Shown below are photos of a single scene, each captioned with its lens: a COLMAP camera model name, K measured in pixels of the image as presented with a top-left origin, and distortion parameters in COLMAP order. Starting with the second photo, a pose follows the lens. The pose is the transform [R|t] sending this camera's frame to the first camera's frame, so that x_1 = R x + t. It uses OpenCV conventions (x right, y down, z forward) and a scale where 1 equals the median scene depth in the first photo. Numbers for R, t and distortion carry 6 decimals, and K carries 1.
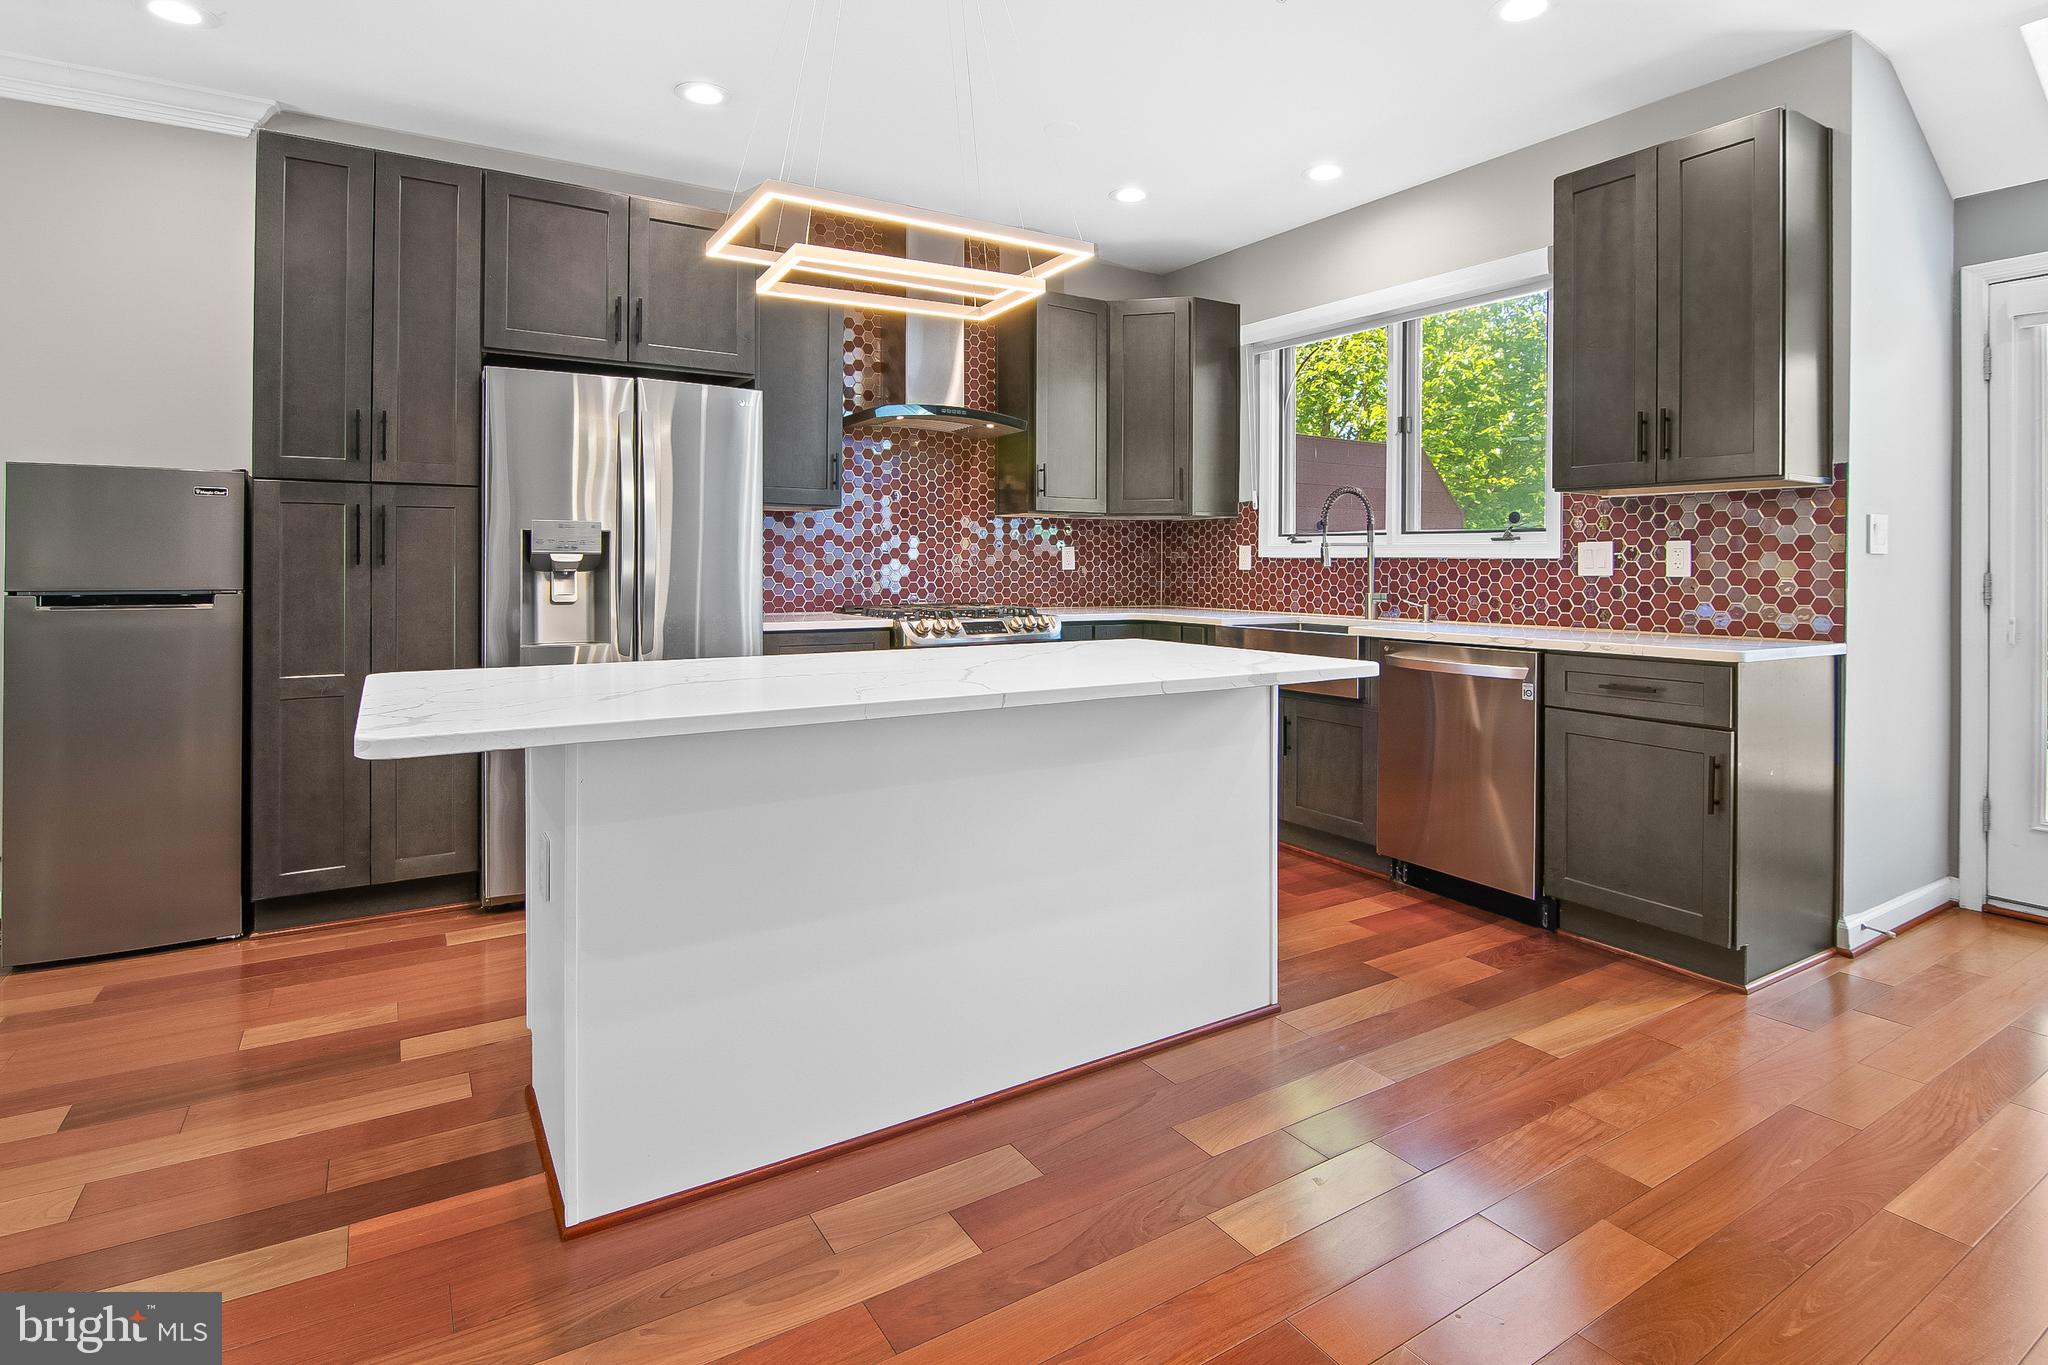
lens RADIAL K [[1040.4, 0, 1031.1], [0, 1040.4, 552.8], [0, 0, 1]] dist [-0.006406, -0.001045]
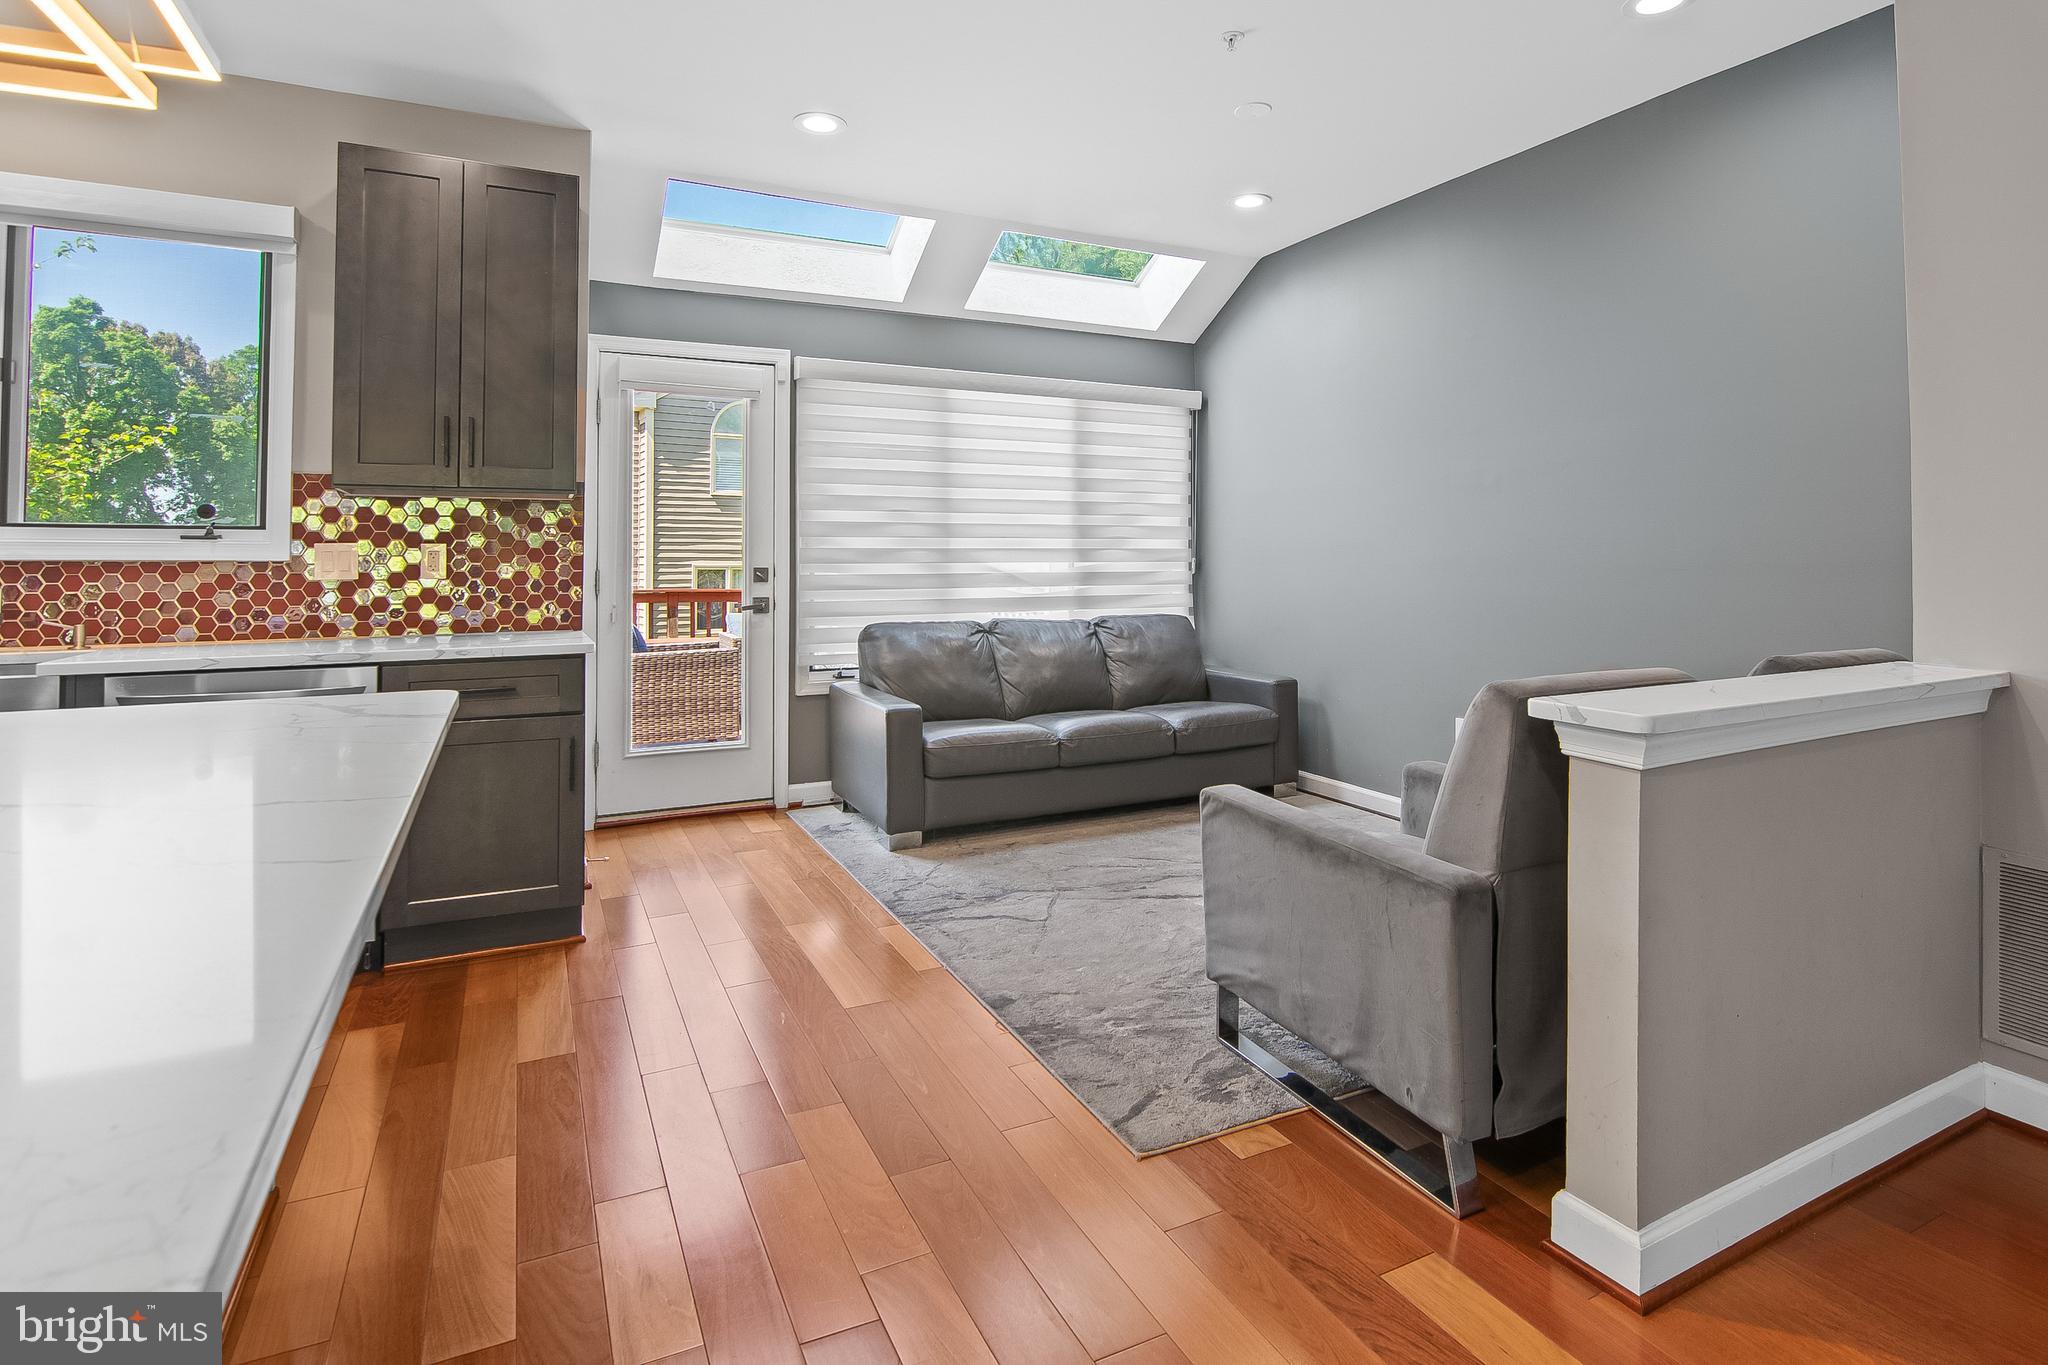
lens RADIAL K [[1040.4, 0, 1031.1], [0, 1040.4, 552.8], [0, 0, 1]] dist [-0.006406, -0.001045]
pose [[0.102764, 0.001786, 0.994704, -0.283657], [-0.009138, 0.999958, -0.000851, -0.006214], [-0.994664, -0.009002, 0.102775, 0.273655]]
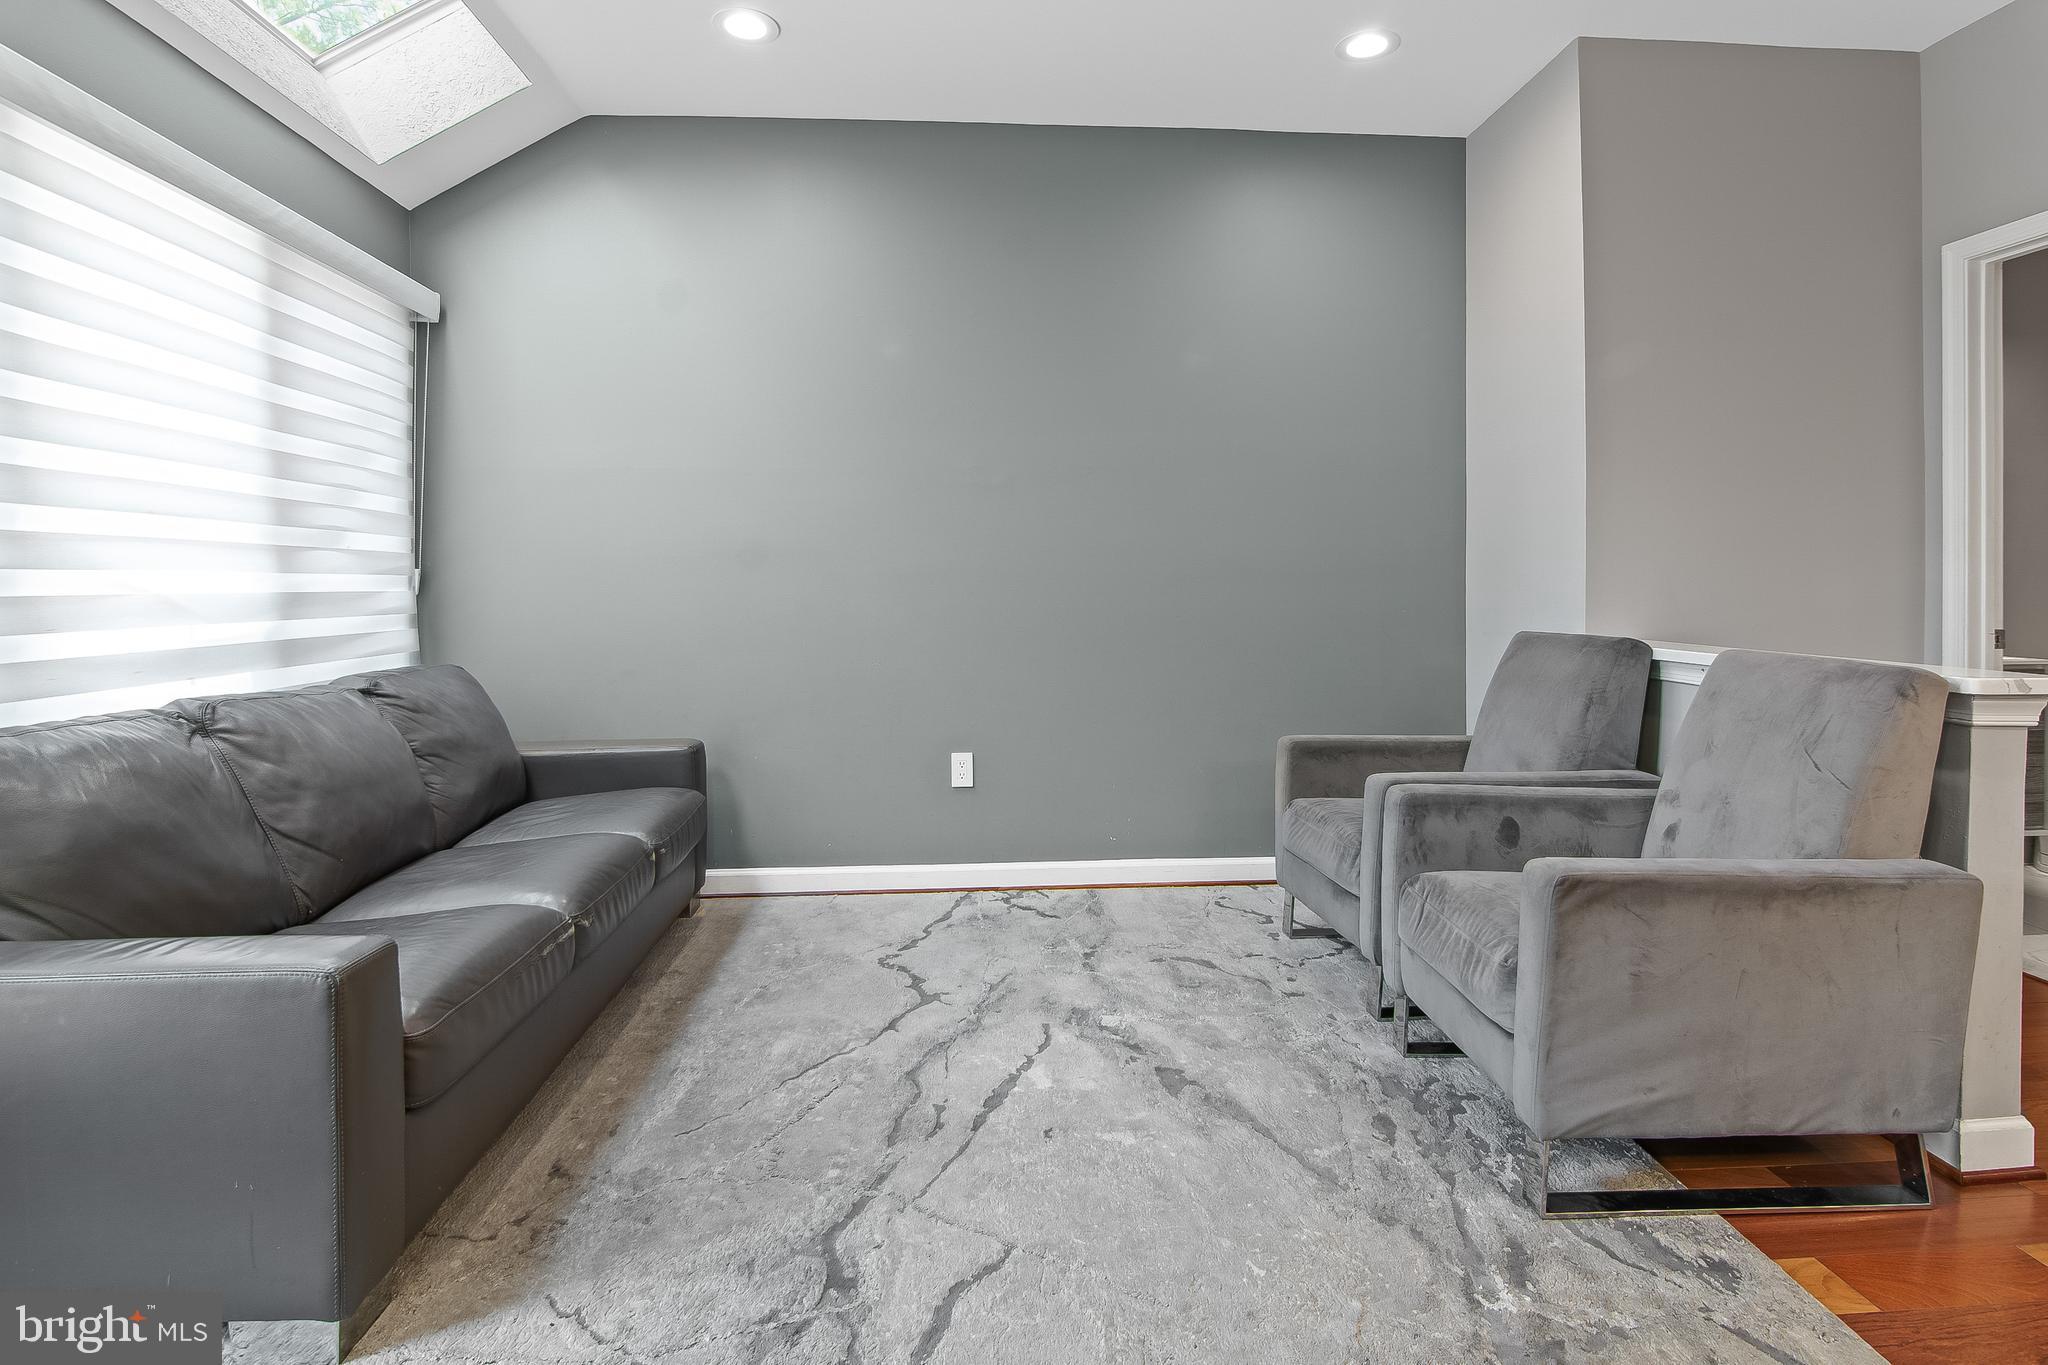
lens RADIAL K [[1029.0, 0, 1027.1], [0, 1029.0, 587.5], [0, 0, 1]] dist [-0.004824, -0.000678]
pose [[-0.883641, -0.001124, 0.468164, 0.352441], [-0.002327, 0.999995, -0.001990, 0.014770], [-0.468160, -0.002848, -0.883639, 0.727745]]
